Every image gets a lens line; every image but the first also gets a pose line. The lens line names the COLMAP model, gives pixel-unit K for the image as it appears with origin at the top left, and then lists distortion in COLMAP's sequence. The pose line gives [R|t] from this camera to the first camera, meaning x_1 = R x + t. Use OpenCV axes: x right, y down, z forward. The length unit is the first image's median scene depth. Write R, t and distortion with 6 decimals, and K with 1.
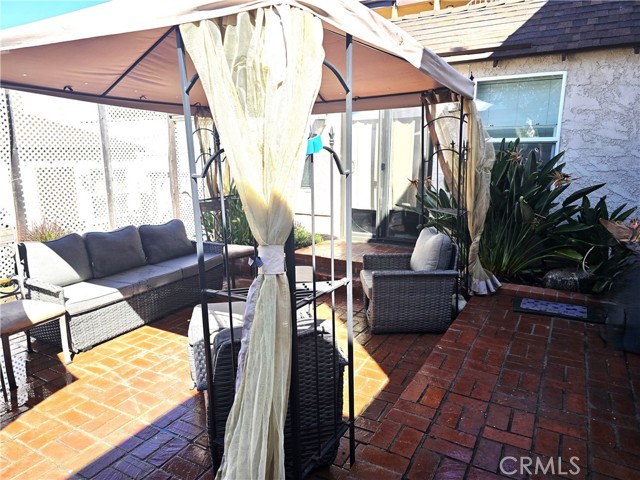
lens RADIAL K [[427.1, 0, 320.4], [0, 427.1, 238.9], [0, 0, 1]] dist [0.048920, -0.048507]
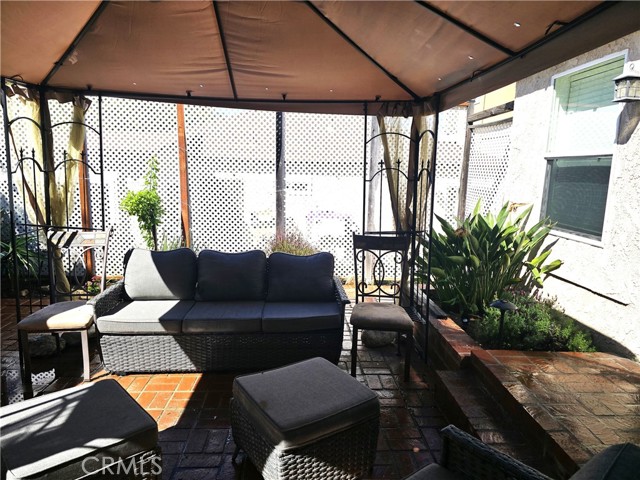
lens RADIAL K [[427.1, 0, 316.6], [0, 427.1, 237.3], [0, 0, 1]] dist [0.048920, -0.048507]
pose [[0.531477, 0.147463, -0.834139, 0.370169], [-0.187667, 0.980758, 0.053809, -0.143559], [0.826023, 0.127942, 0.548924, 0.739340]]
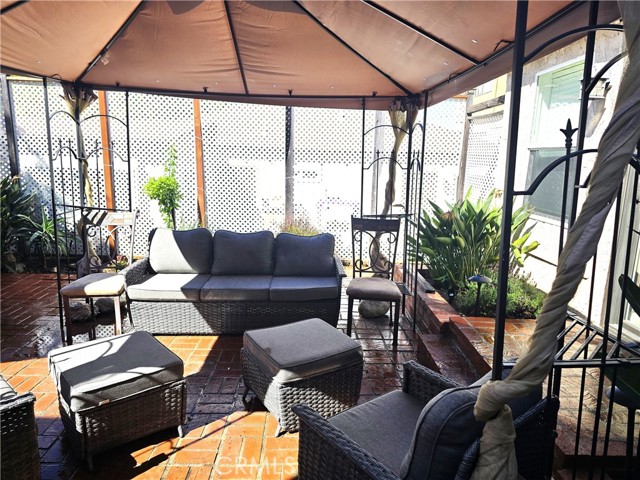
lens RADIAL K [[427.1, 0, 322.9], [0, 427.1, 240.3], [0, 0, 1]] dist [0.048920, -0.048507]
pose [[0.516475, 0.180567, -0.837048, 0.485168], [-0.194424, 0.976712, 0.090732, -0.139749], [0.833938, 0.115881, 0.539554, 0.700049]]
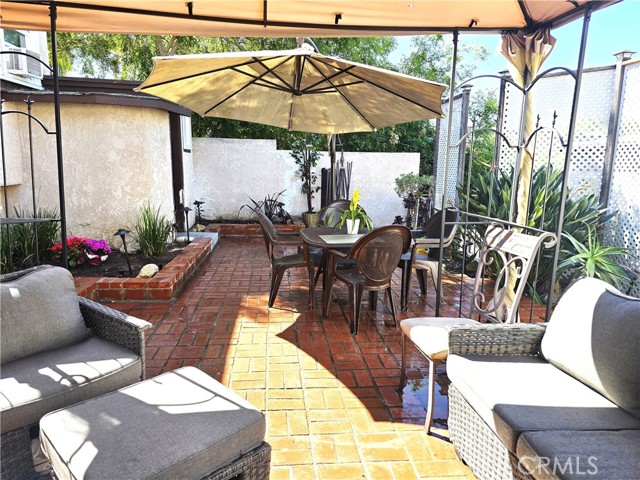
lens RADIAL K [[427.1, 0, 318.0], [0, 427.1, 238.9], [0, 0, 1]] dist [0.048920, -0.048507]
pose [[-0.820675, 0.078871, -0.565926, -0.073204], [-0.130261, 0.938524, 0.319696, -0.162851], [0.556350, 0.336085, -0.759949, 1.138232]]
